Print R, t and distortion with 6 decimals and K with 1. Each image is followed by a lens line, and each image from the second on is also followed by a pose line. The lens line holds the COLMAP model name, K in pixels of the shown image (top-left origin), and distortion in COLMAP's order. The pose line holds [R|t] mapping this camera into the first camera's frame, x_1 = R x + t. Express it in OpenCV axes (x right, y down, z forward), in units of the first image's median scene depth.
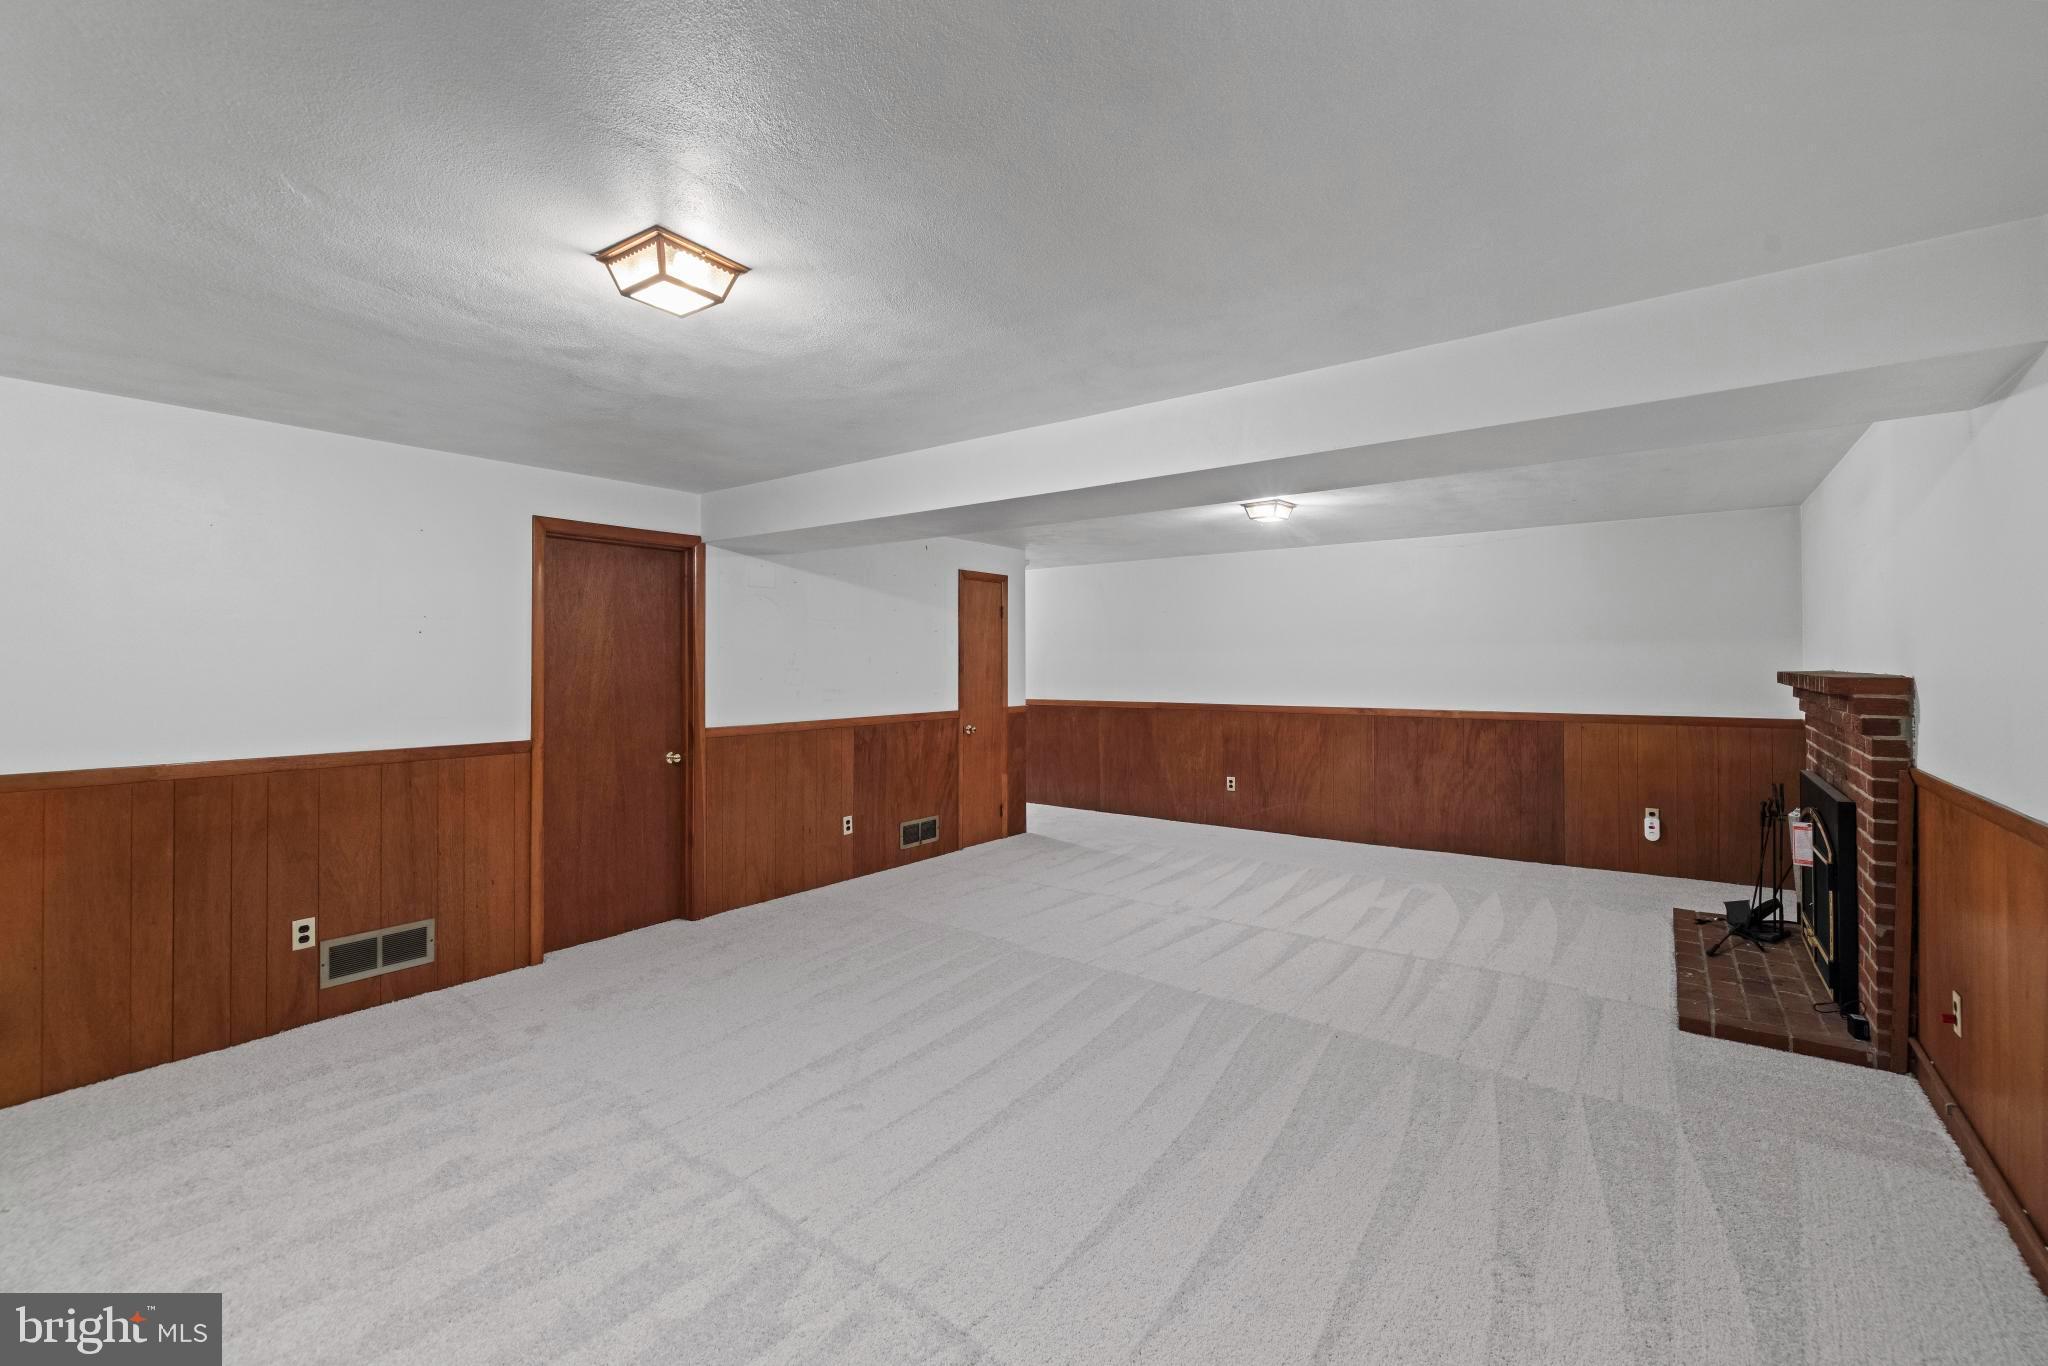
lens RADIAL K [[871.4, 0, 1038.1], [0, 871.4, 670.1], [0, 0, 1]] dist [0.003306, -0.000334]
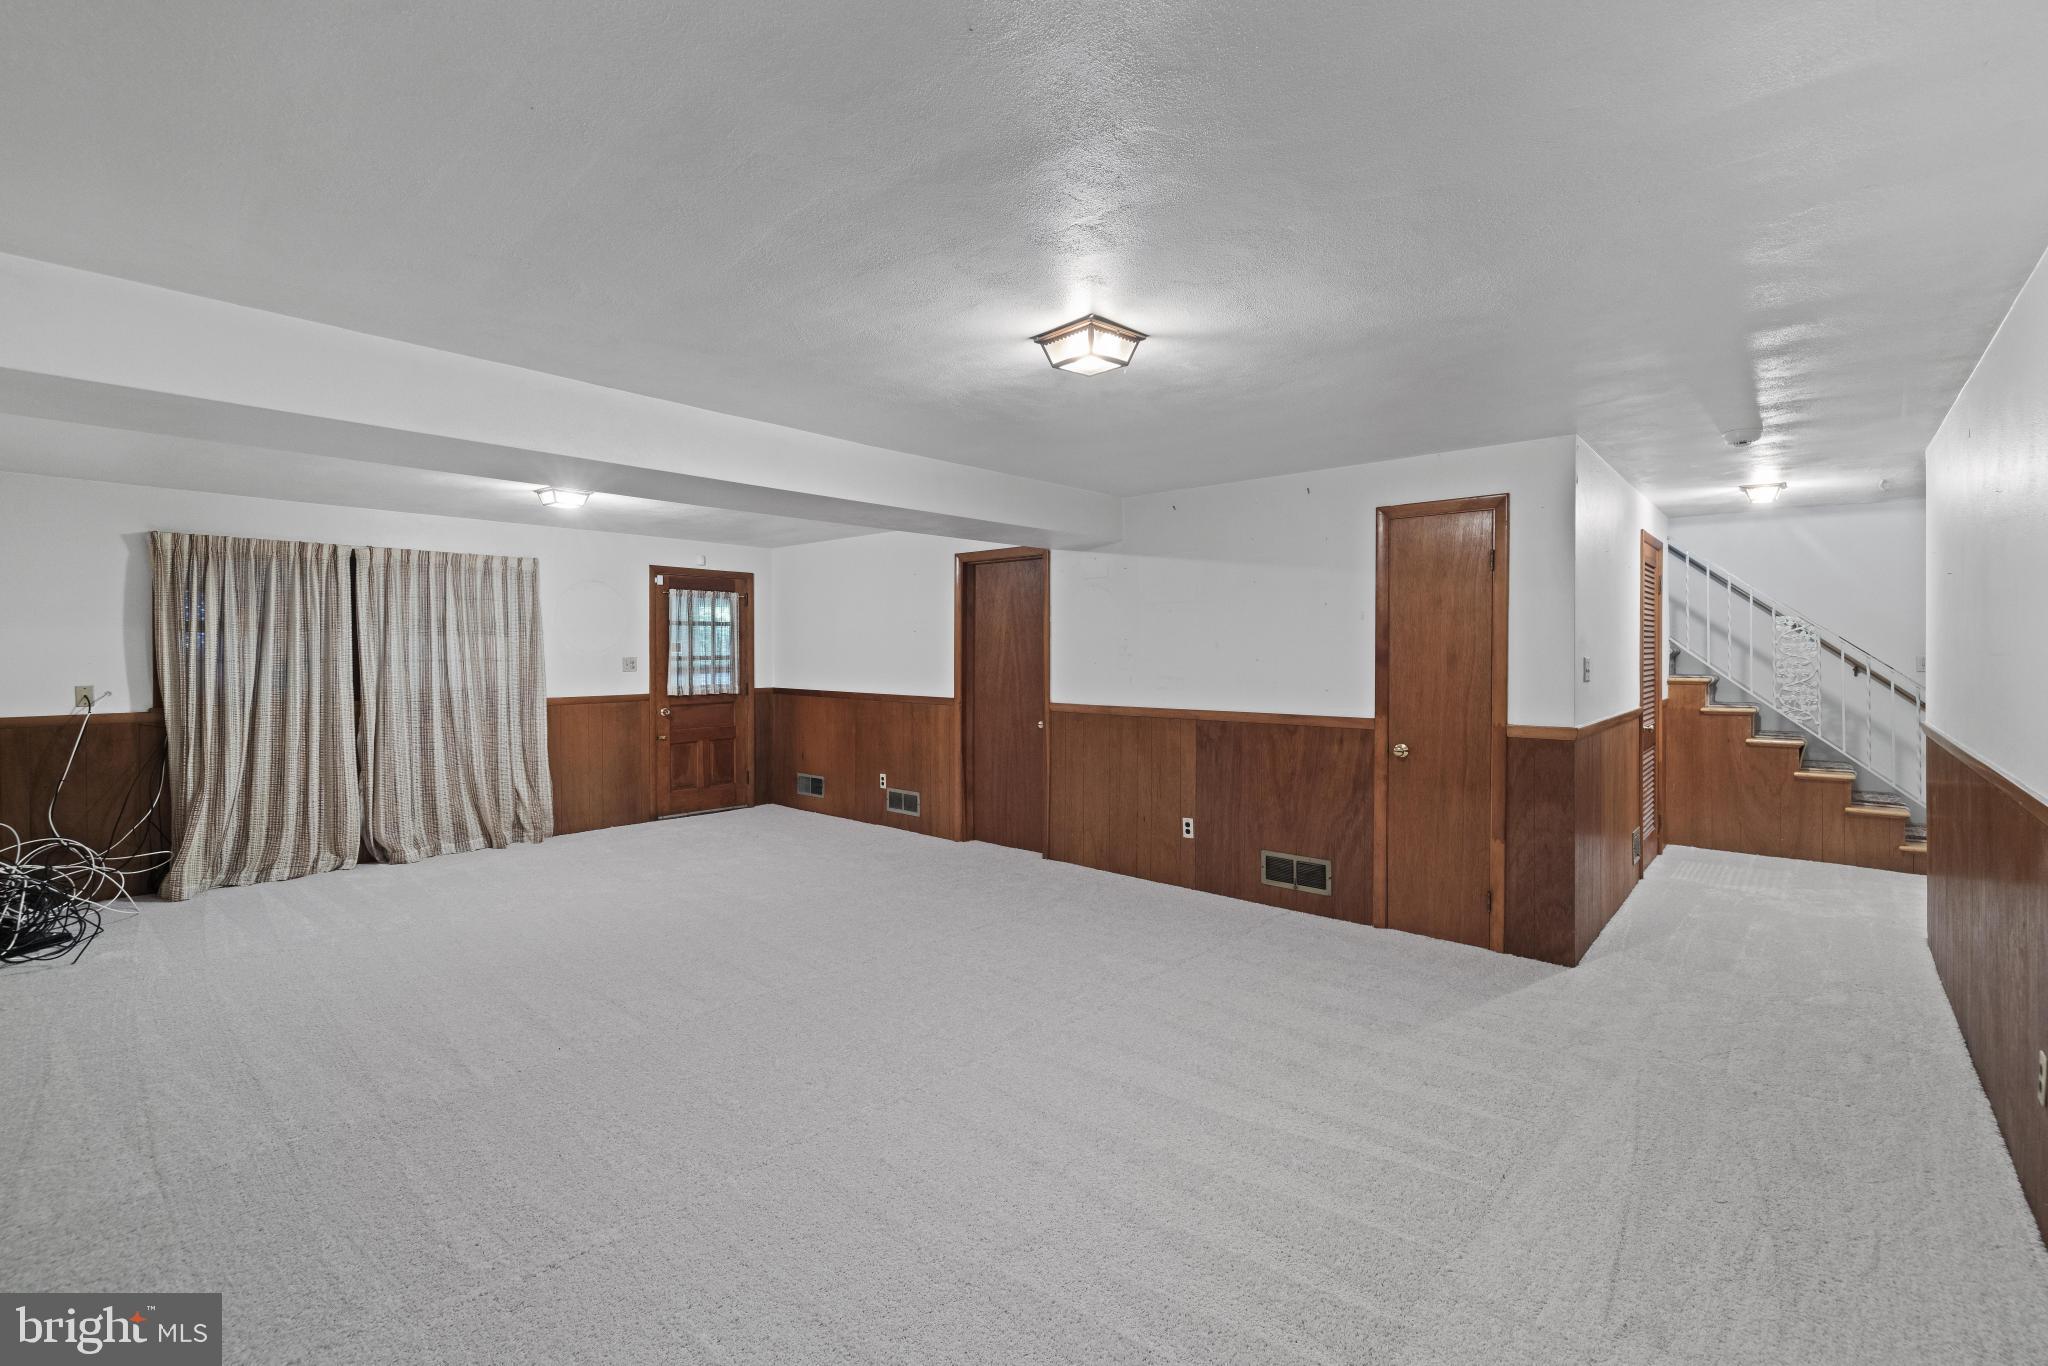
lens RADIAL K [[871.4, 0, 1040.6], [0, 871.4, 665.6], [0, 0, 1]] dist [0.003306, -0.000334]
pose [[-0.077817, 0.022851, -0.996706, 0.682414], [-0.007776, 0.999693, 0.023526, -0.009943], [0.996937, 0.009581, -0.077616, 0.908075]]
